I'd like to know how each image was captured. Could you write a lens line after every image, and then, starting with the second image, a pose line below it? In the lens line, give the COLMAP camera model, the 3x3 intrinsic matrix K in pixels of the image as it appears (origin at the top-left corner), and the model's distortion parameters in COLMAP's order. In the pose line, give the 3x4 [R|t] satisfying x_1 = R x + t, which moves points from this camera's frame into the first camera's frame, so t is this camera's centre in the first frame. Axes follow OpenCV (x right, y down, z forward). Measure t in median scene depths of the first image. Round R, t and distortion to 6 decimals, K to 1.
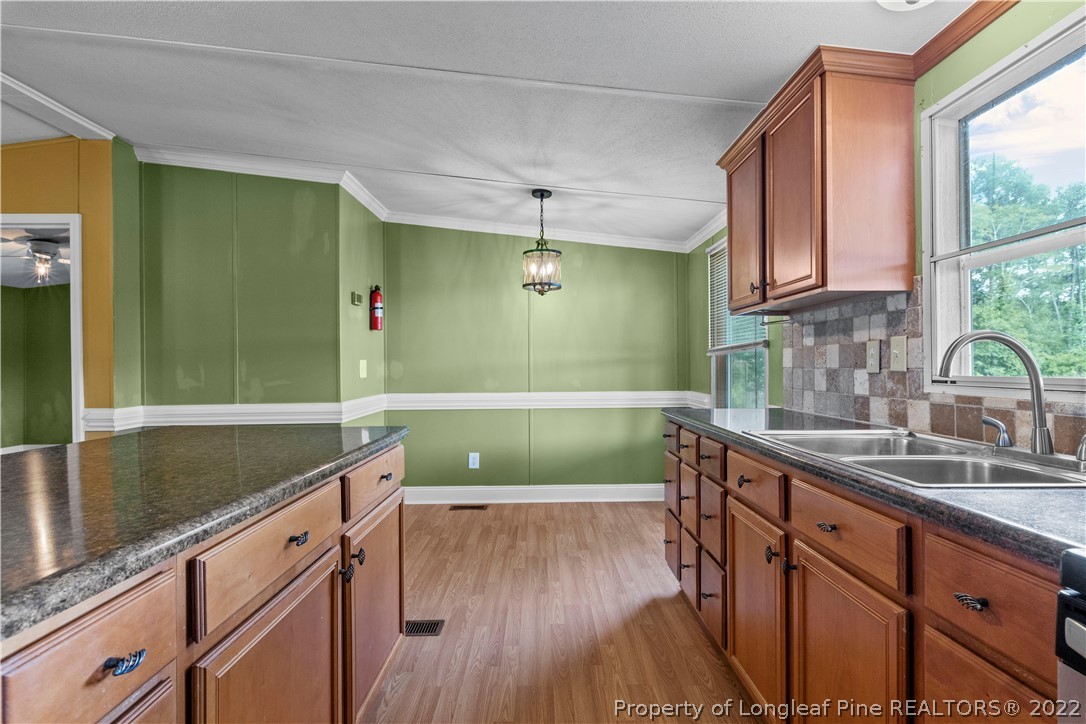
lens RADIAL K [[529.4, 0, 543.9], [0, 529.4, 361.2], [0, 0, 1]] dist [-0.001558, -0.000148]
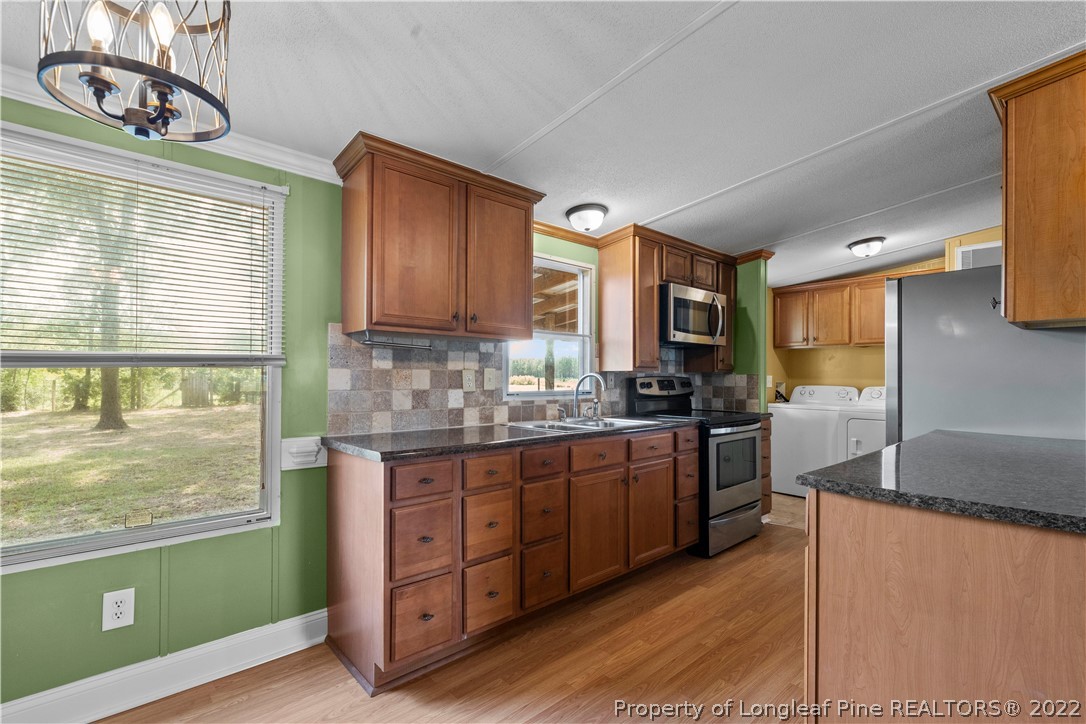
lens RADIAL K [[491.5, 0, 542.9], [0, 491.5, 375.3], [0, 0, 1]] dist [-0.000007, -0.002061]
pose [[-0.656116, 0.002296, 0.754656, -0.453289], [-0.009800, 0.999885, -0.011562, -0.007853], [-0.754596, -0.014981, -0.656019, 1.439517]]
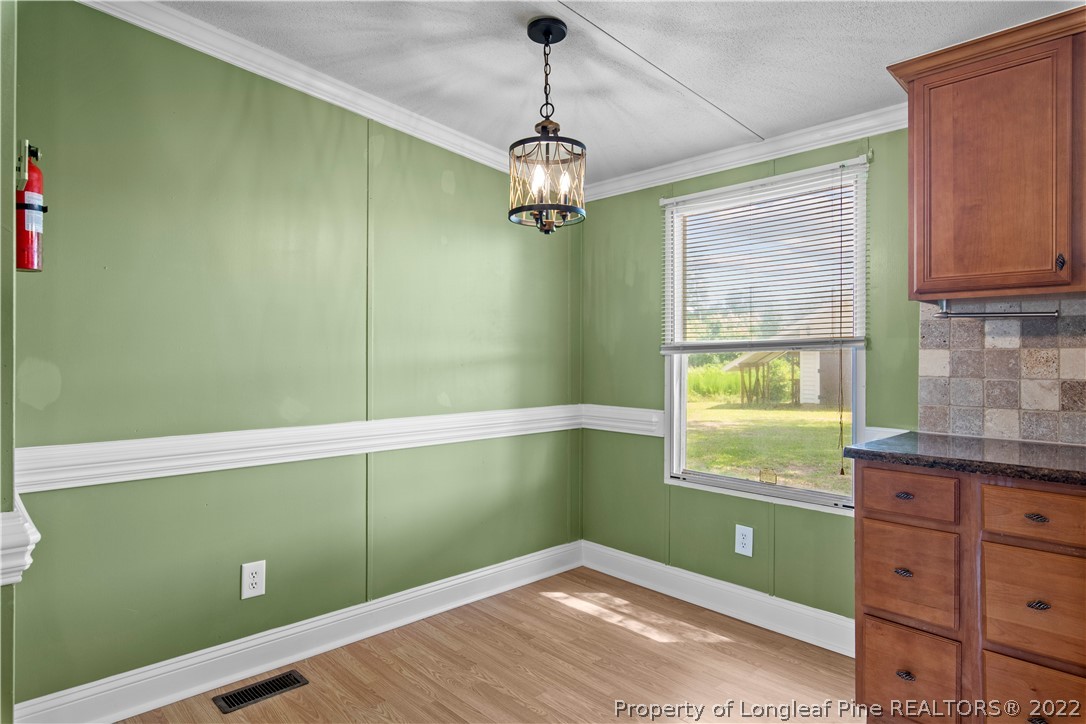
lens RADIAL K [[627.1, 0, 544.9], [0, 627.1, 352.2], [0, 0, 1]] dist [0.001452, -0.000593]
pose [[0.739038, 0.009001, 0.673603, -0.578566], [-0.010158, 0.999946, -0.002217, -0.015353], [-0.673587, -0.005204, 0.739090, 0.805802]]
